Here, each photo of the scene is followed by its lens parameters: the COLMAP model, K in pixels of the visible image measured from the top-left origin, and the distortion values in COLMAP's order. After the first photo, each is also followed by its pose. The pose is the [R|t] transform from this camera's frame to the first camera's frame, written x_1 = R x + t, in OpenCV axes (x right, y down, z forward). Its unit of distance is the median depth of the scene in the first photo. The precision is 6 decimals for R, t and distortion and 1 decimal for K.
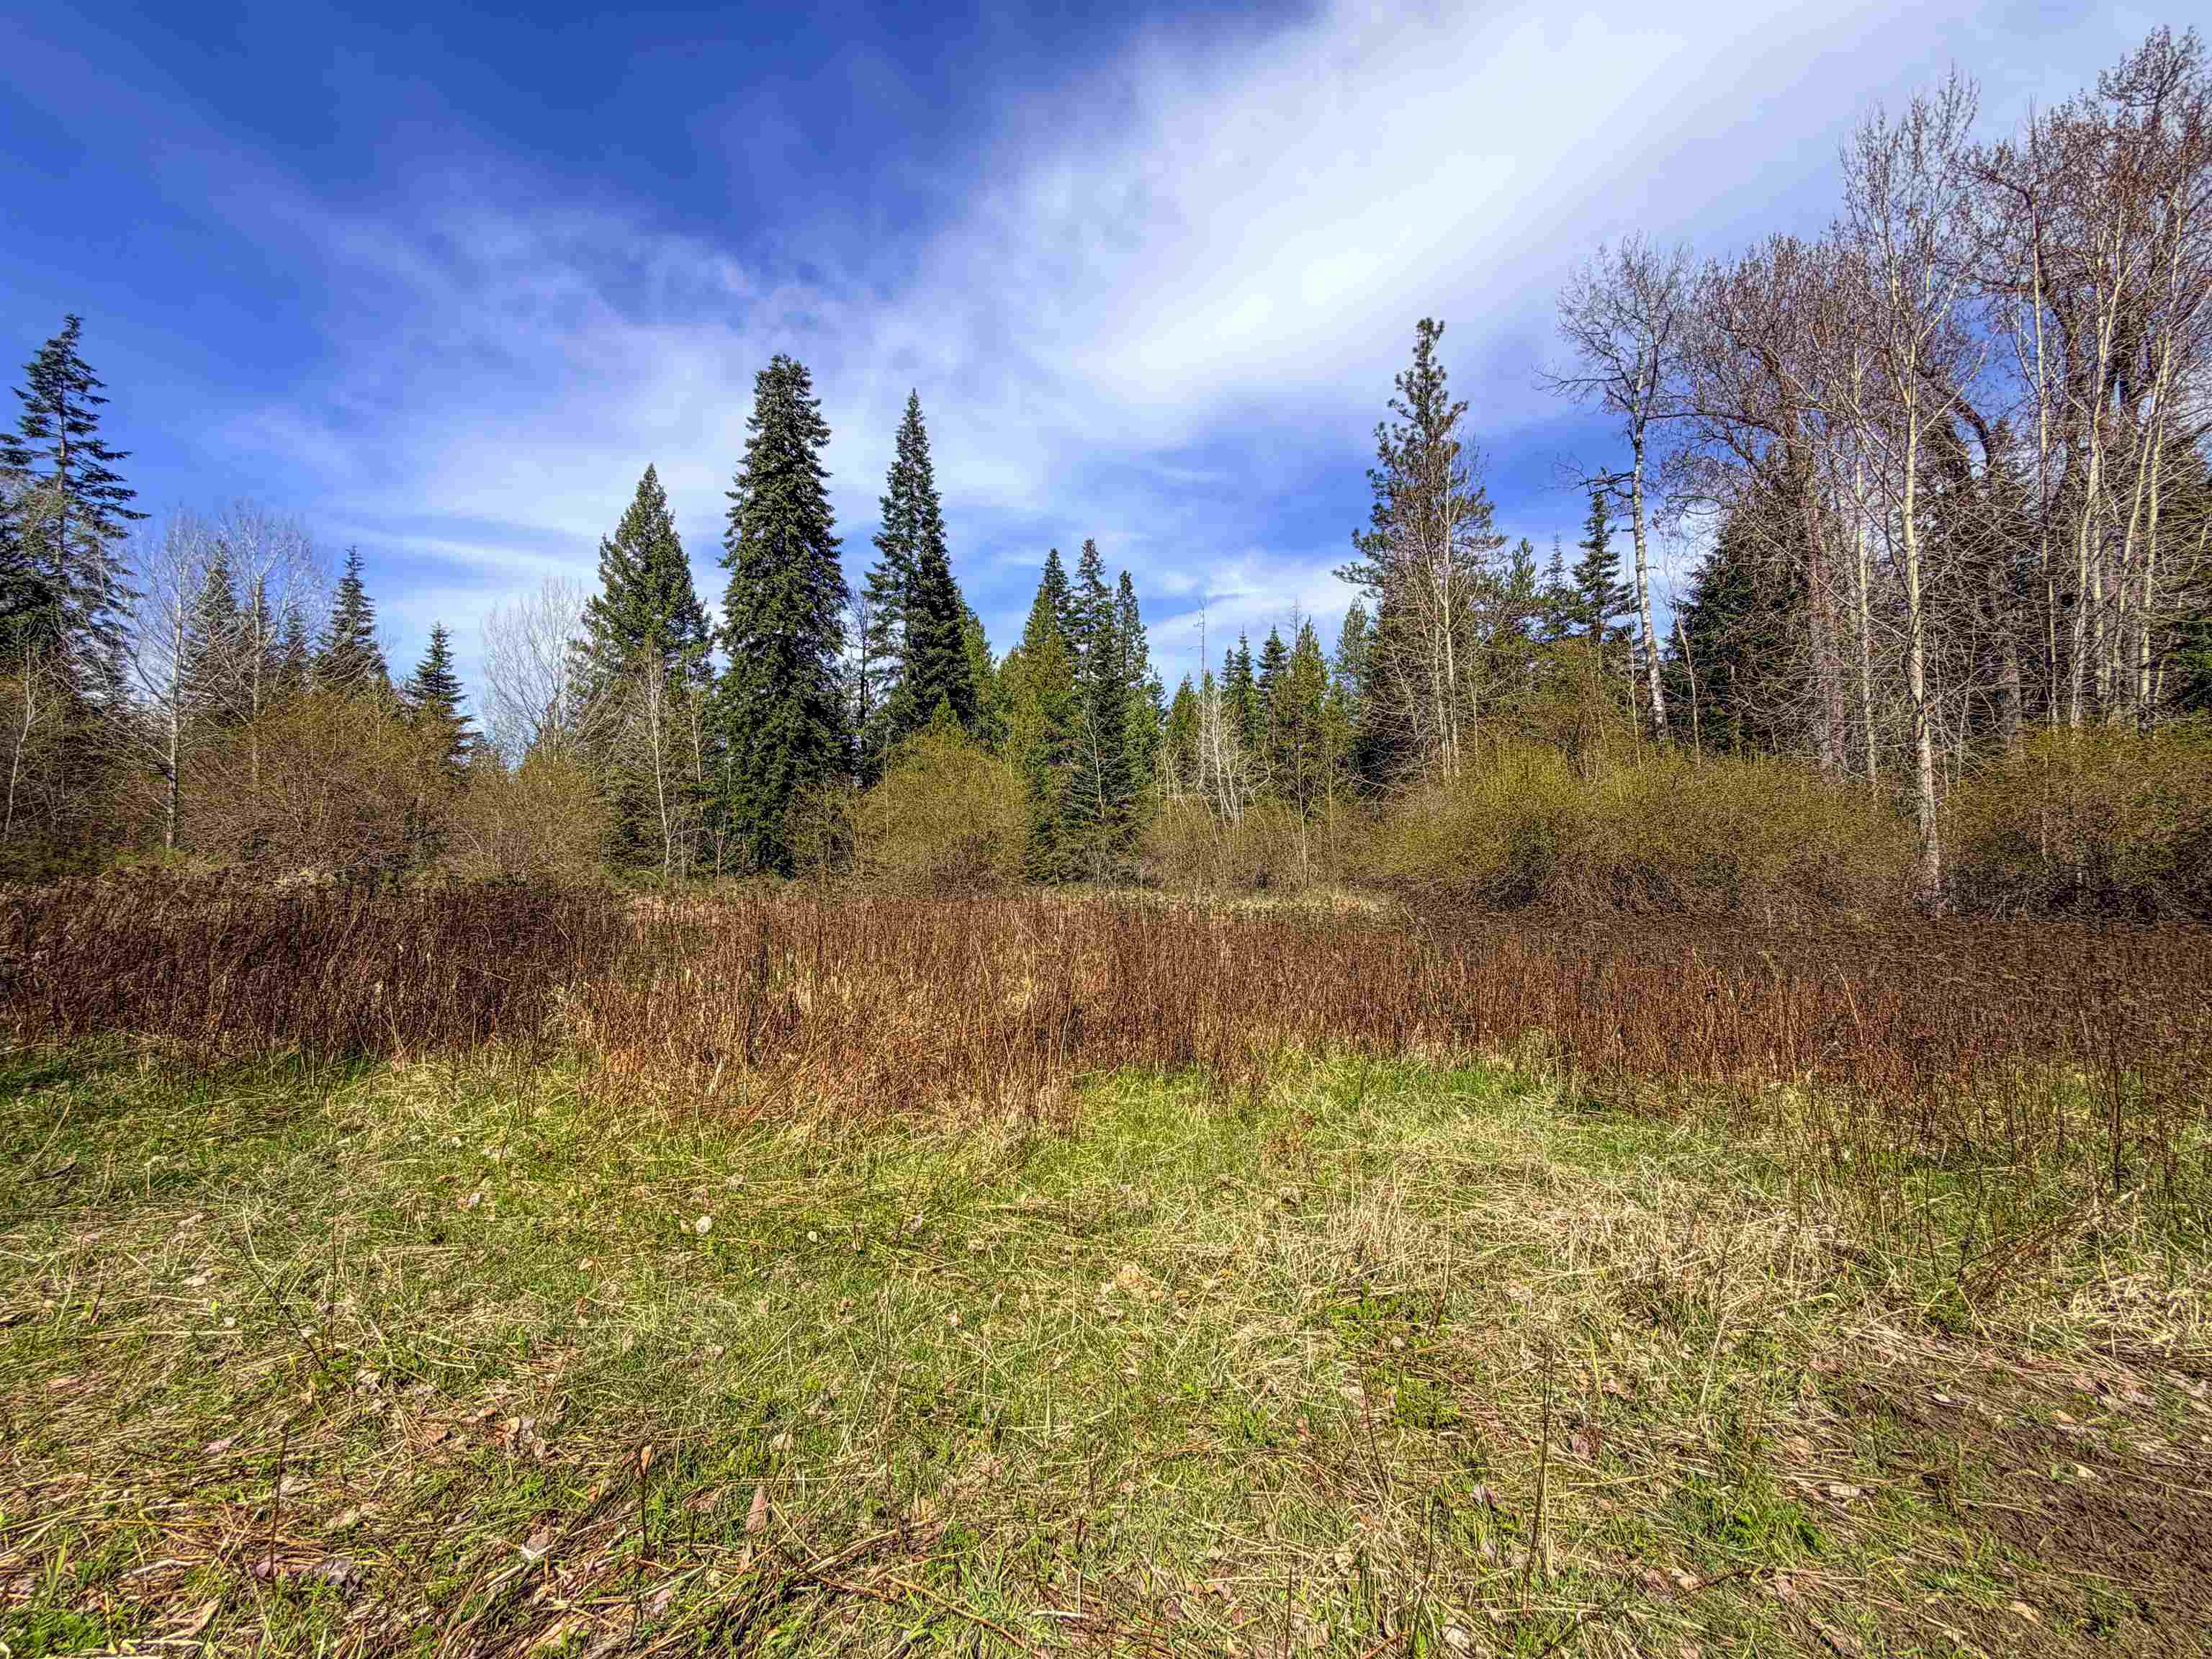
lens RADIAL K [[893.0, 0, 1103.8], [0, 893.0, 835.0], [0, 0, 1]] dist [-0.002334, -0.000120]
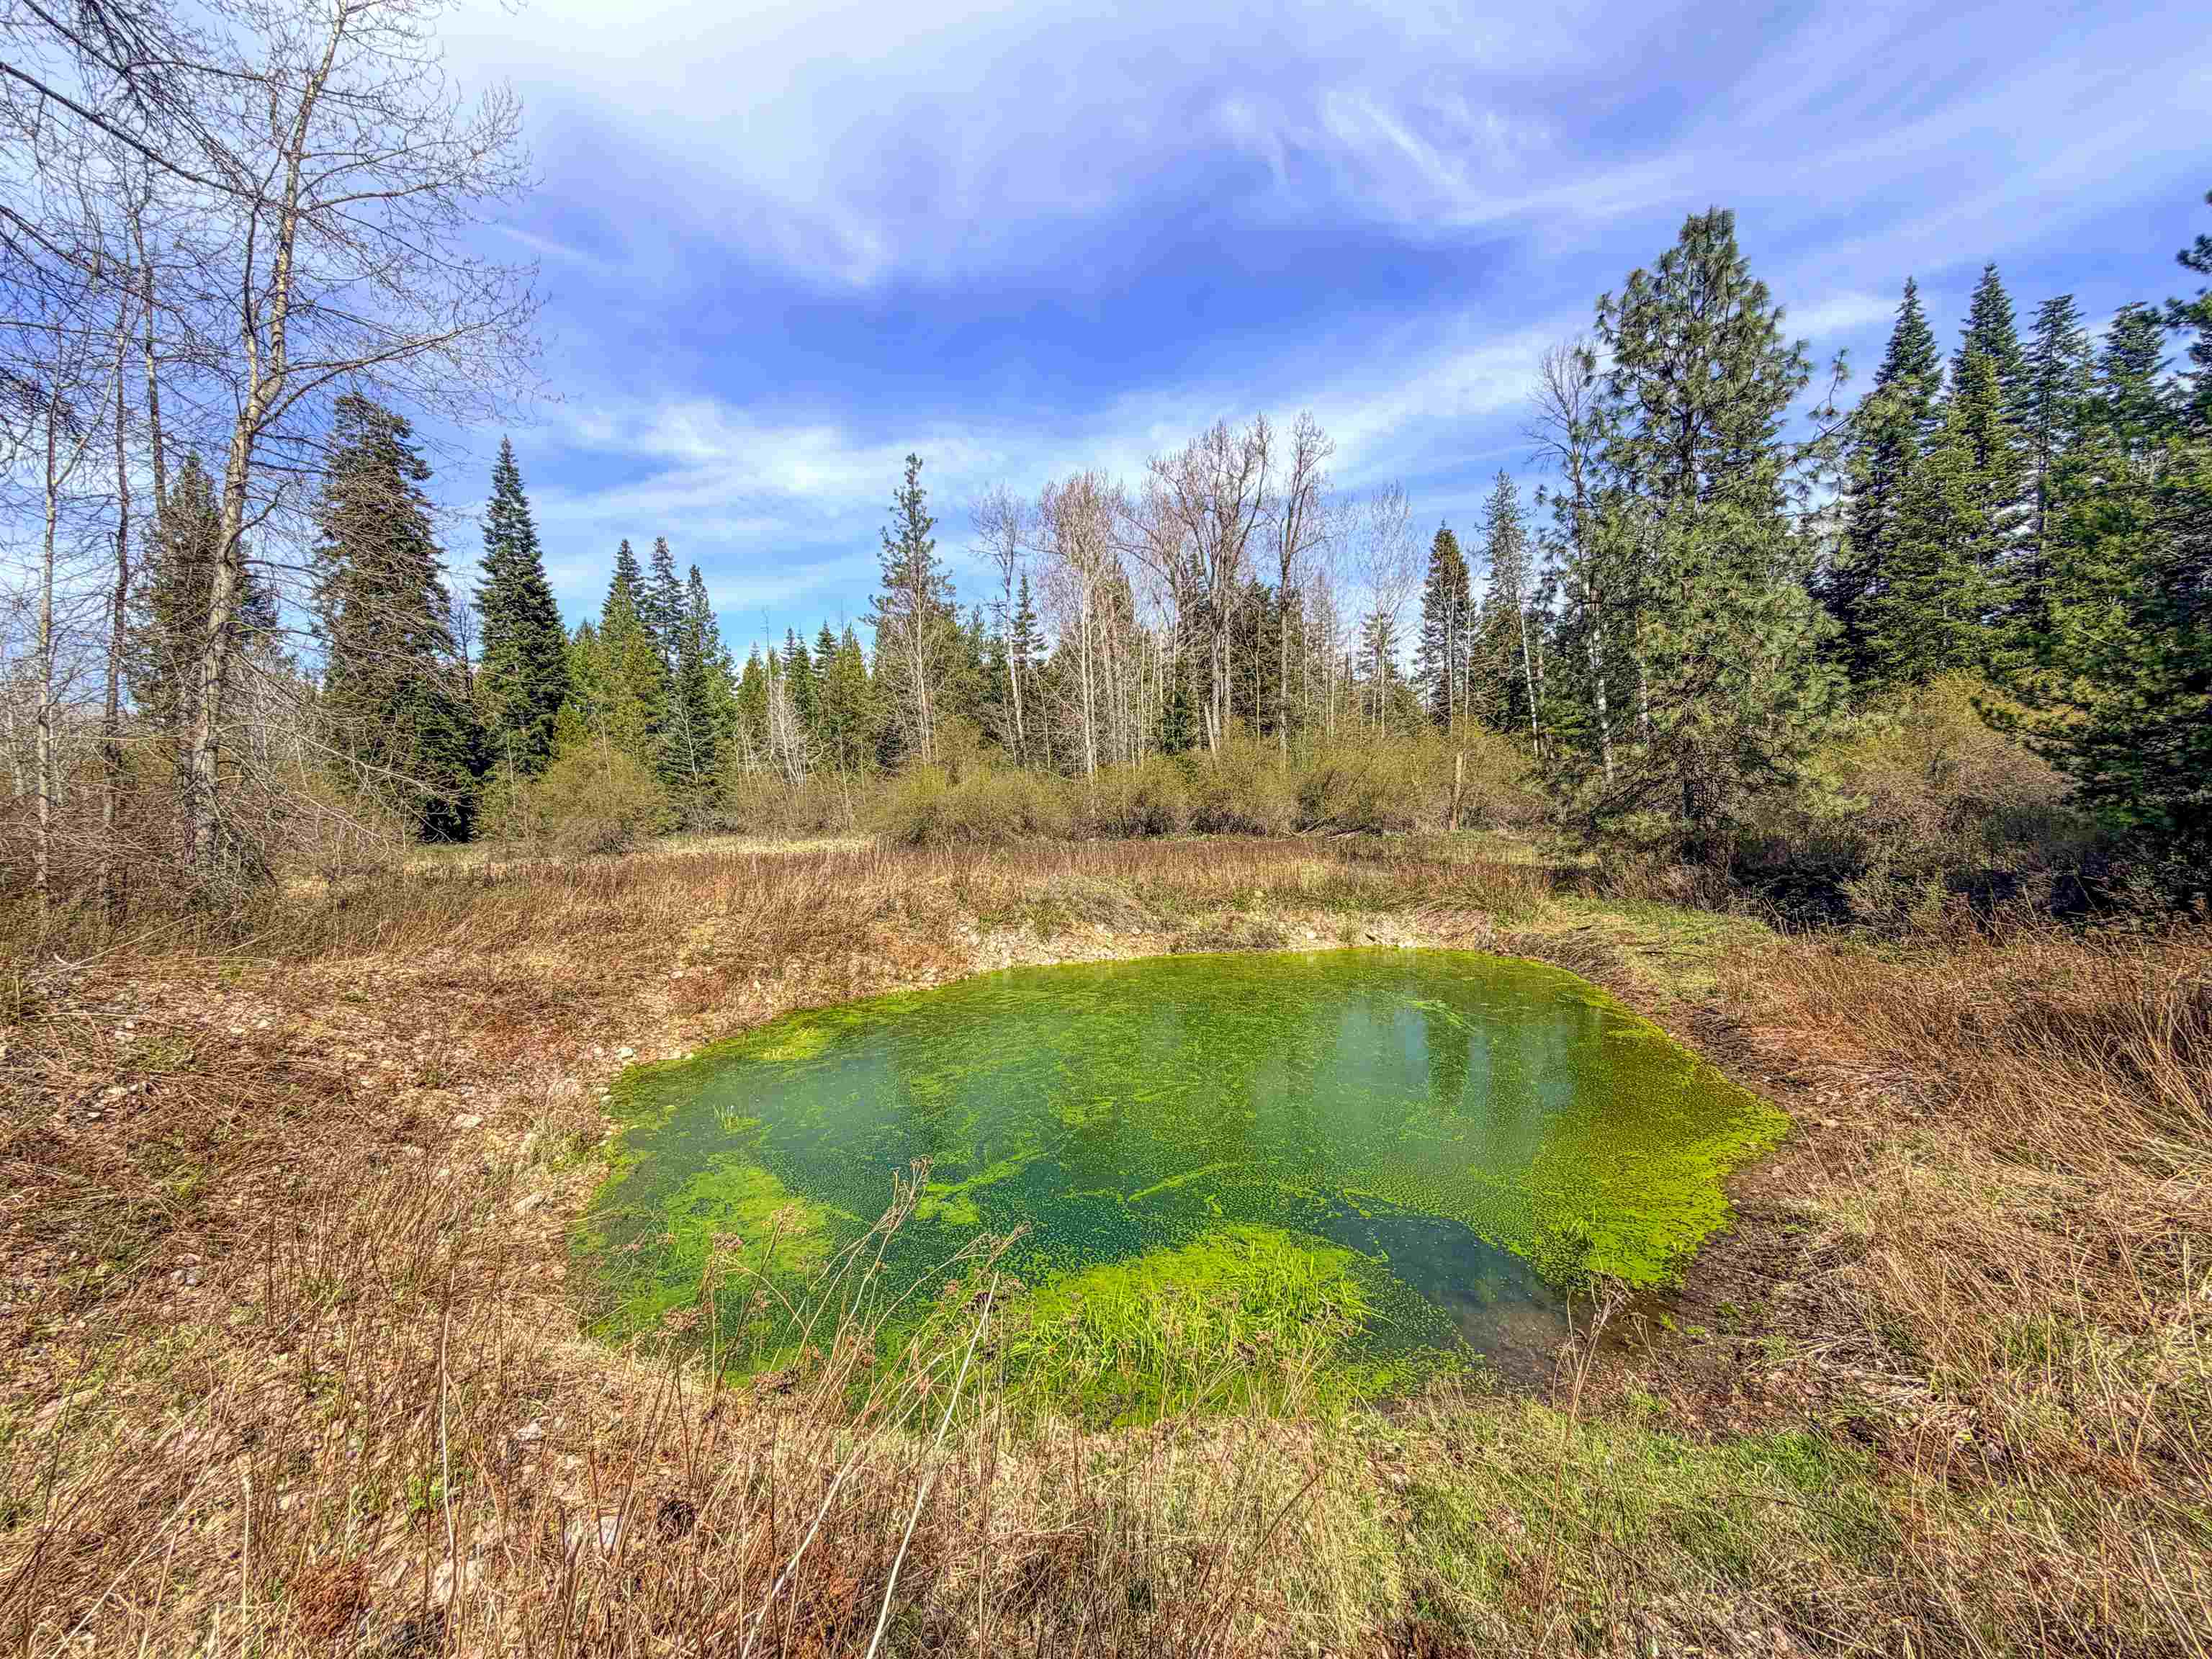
lens RADIAL K [[893.0, 0, 1096.1], [0, 893.0, 837.9], [0, 0, 1]] dist [-0.002334, -0.000120]
pose [[0.897494, -0.059666, 0.436972, -0.053354], [0.020983, 0.995461, 0.092827, -0.048716], [-0.440528, -0.074142, 0.894672, -0.469518]]
